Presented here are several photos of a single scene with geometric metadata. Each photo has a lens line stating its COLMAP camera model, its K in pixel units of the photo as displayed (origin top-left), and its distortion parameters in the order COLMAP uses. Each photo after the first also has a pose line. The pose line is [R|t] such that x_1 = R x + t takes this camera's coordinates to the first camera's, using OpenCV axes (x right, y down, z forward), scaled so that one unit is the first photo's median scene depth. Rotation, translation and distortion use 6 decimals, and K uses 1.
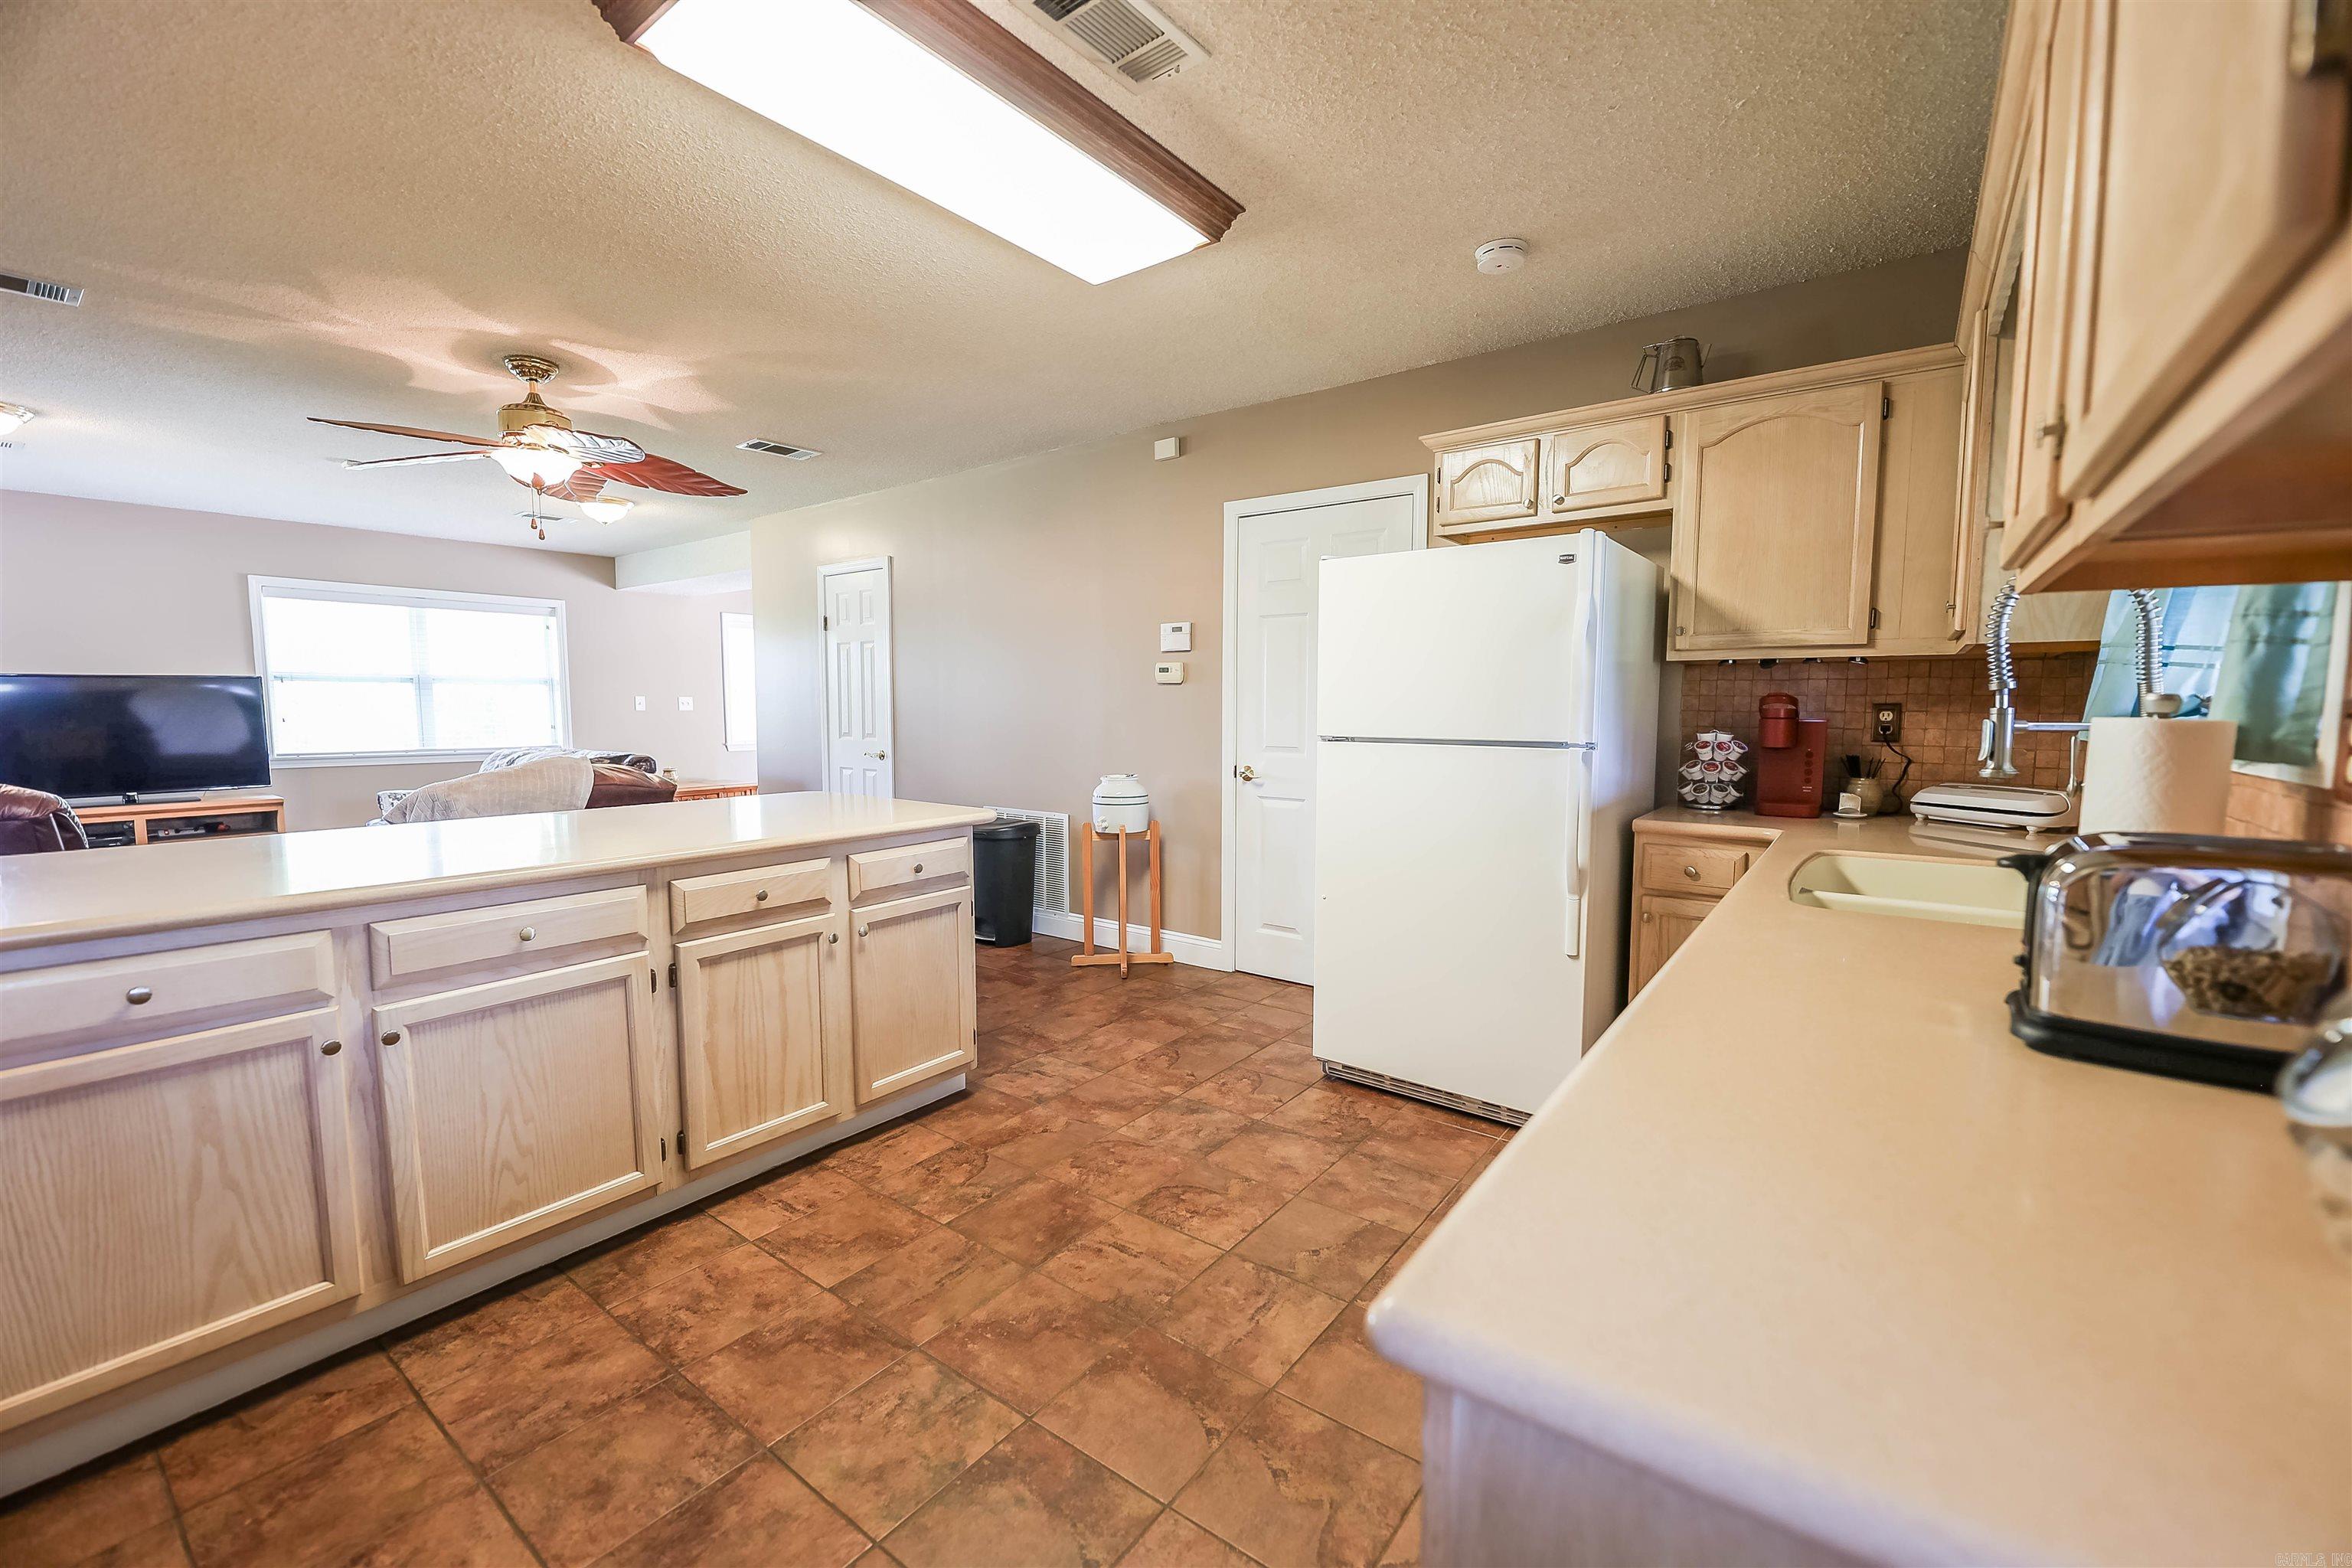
lens RADIAL K [[943.2, 0, 1196.8], [0, 943.2, 786.6], [0, 0, 1]] dist [0.001640, -0.004060]
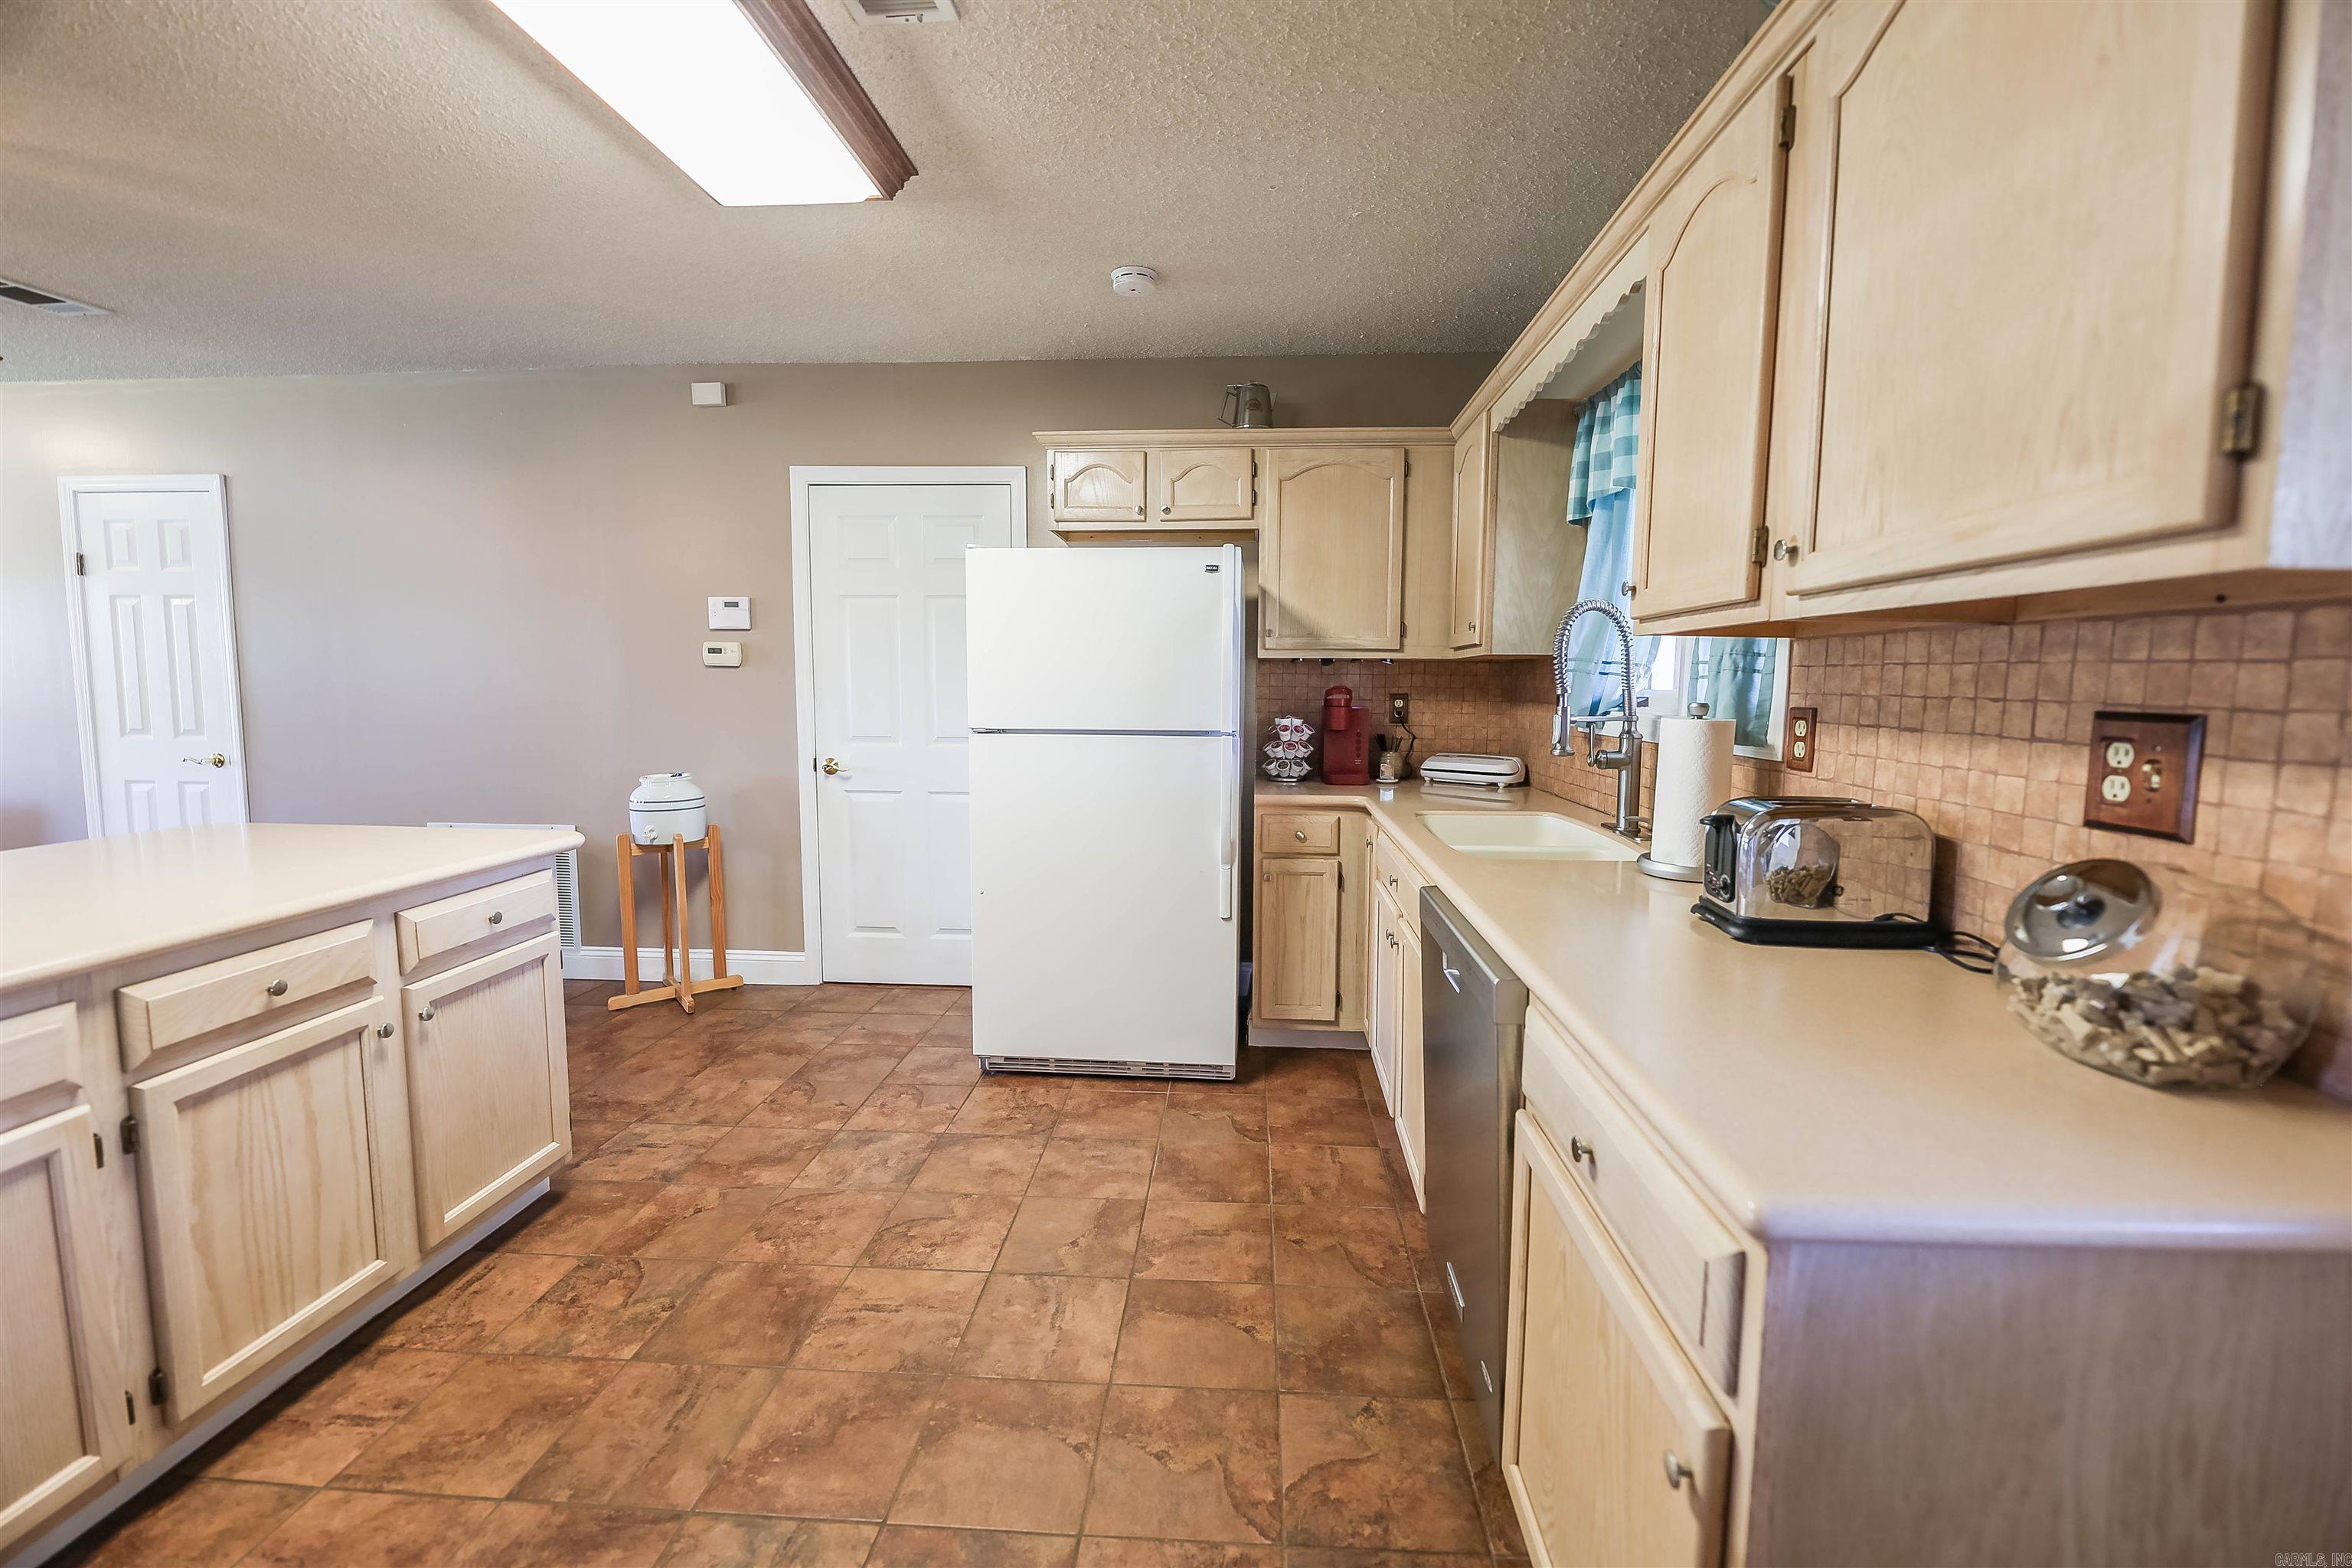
lens RADIAL K [[943.2, 0, 1193.4], [0, 943.2, 768.5], [0, 0, 1]] dist [0.001640, -0.004060]
pose [[0.839531, -0.046812, 0.541291, -0.235038], [0.042267, 0.998889, 0.020830, -0.025663], [-0.541665, 0.005392, 0.840577, 0.061361]]
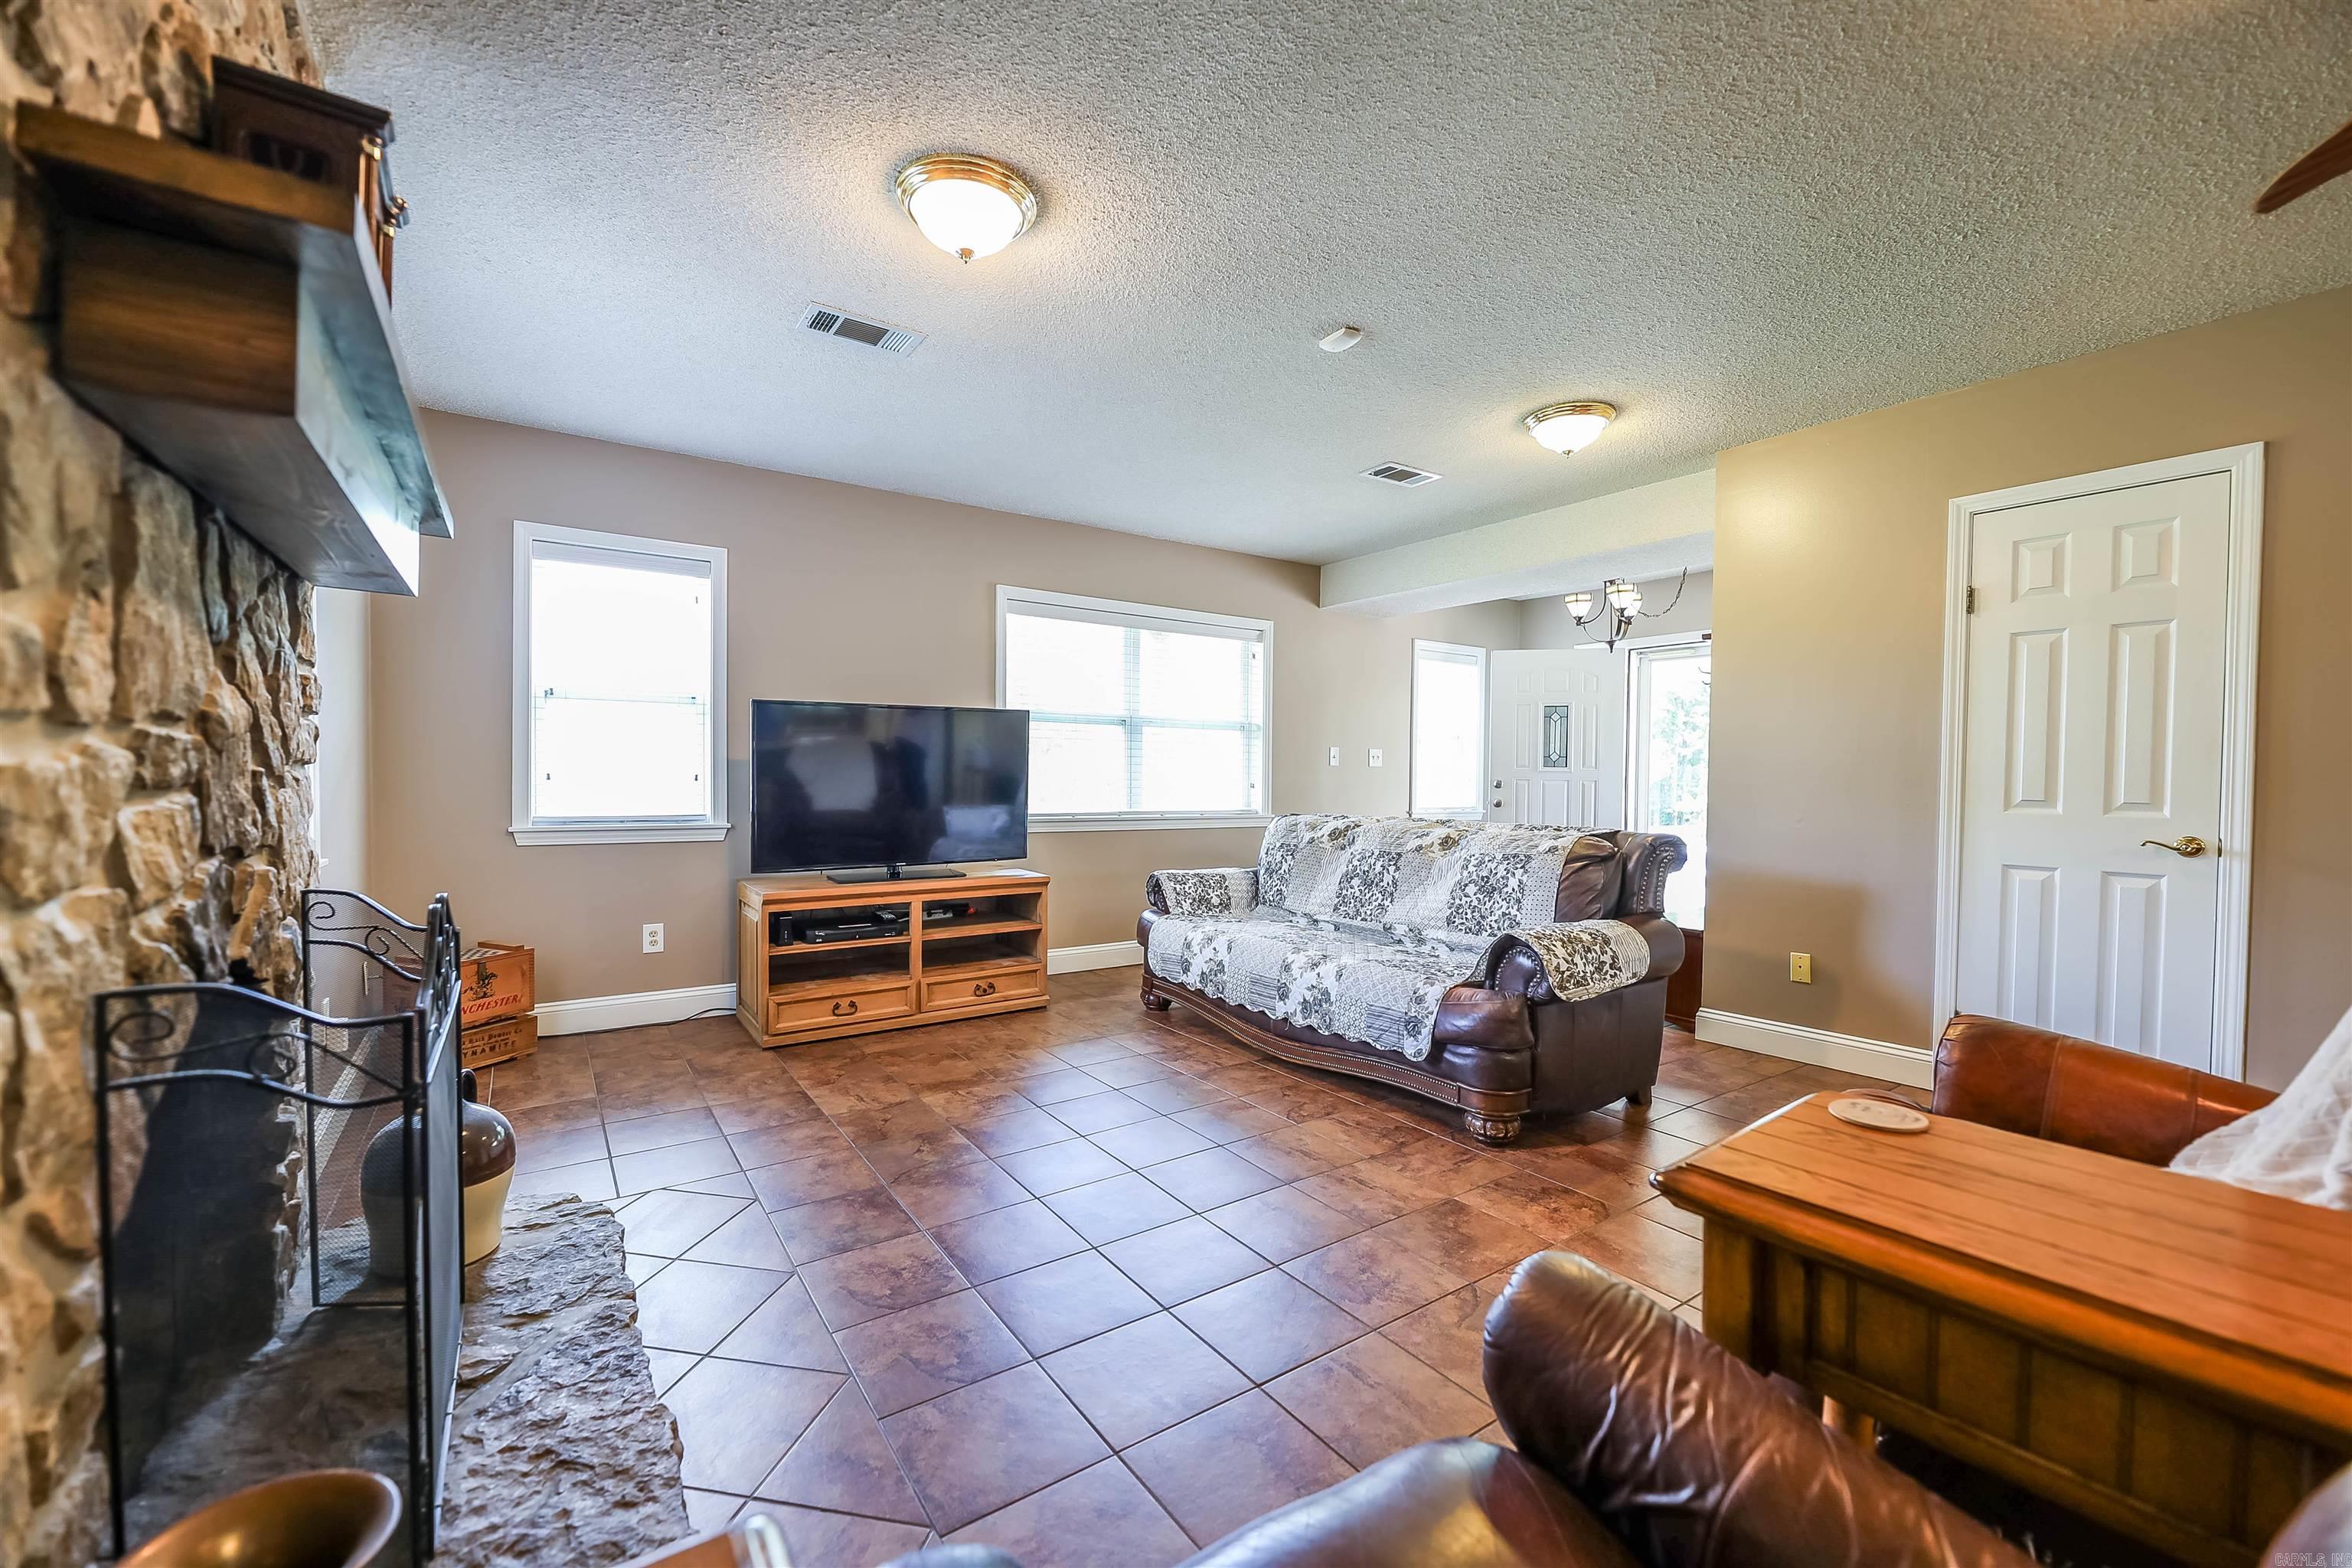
lens RADIAL K [[943.2, 0, 1160.4], [0, 943.2, 776.2], [0, 0, 1]] dist [0.001640, -0.004060]
pose [[0.942622, 0.010143, -0.333708, -1.508475], [-0.038414, 0.996195, -0.078226, -0.025642], [0.331645, 0.086556, 0.939425, 0.792577]]
